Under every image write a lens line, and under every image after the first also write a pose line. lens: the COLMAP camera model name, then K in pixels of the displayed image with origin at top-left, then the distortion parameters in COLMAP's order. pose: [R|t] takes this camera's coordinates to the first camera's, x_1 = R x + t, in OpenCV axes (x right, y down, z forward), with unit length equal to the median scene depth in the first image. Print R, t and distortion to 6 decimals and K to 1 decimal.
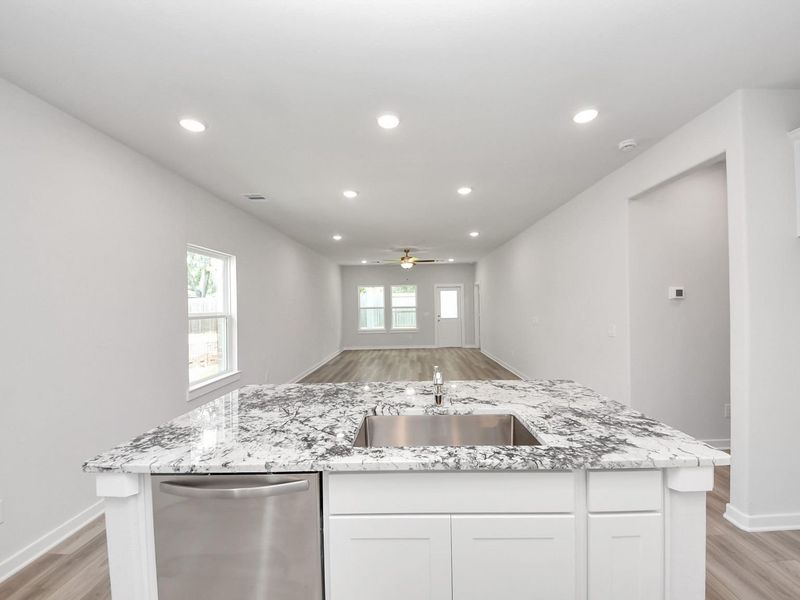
lens RADIAL K [[323.7, 0, 414.9], [0, 323.7, 303.5], [0, 0, 1]] dist [0.032802, -0.023513]
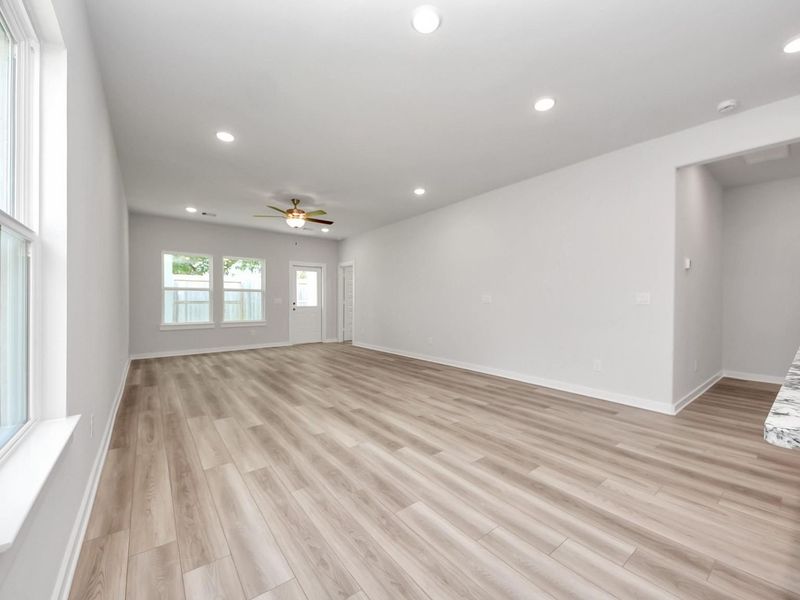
lens RADIAL K [[326.3, 0, 426.9], [0, 326.3, 302.2], [0, 0, 1]] dist [-0.002091, -0.000356]
pose [[0.768466, 0.016832, 0.639670, -0.460393], [-0.016736, 0.999841, -0.006204, 0.092223], [-0.639672, -0.005938, 0.768625, 0.542387]]
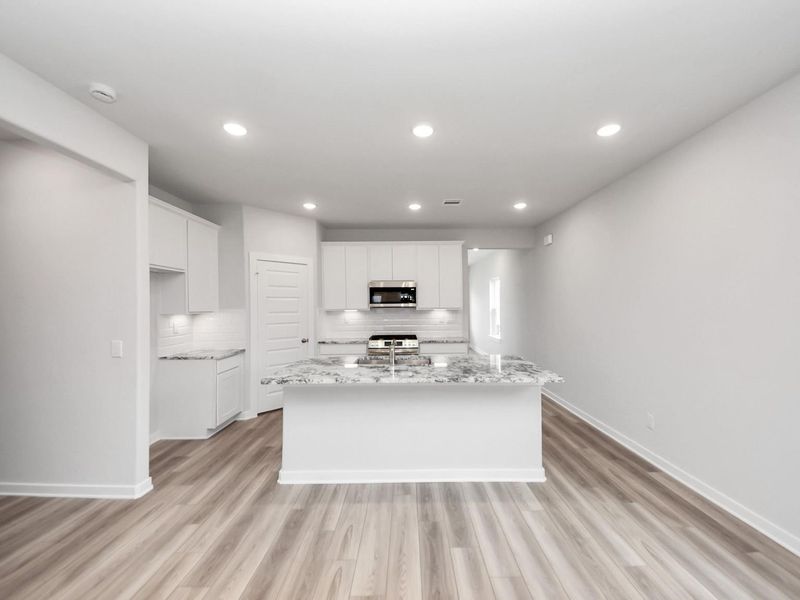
lens RADIAL K [[339.4, 0, 403.7], [0, 339.4, 297.8], [0, 0, 1]] dist [-0.001939, -0.000491]
pose [[-0.999430, 0.026000, 0.021525, -0.014538], [0.025470, 0.999375, -0.024511, 0.003583], [-0.022149, -0.023949, -0.999468, 1.156477]]
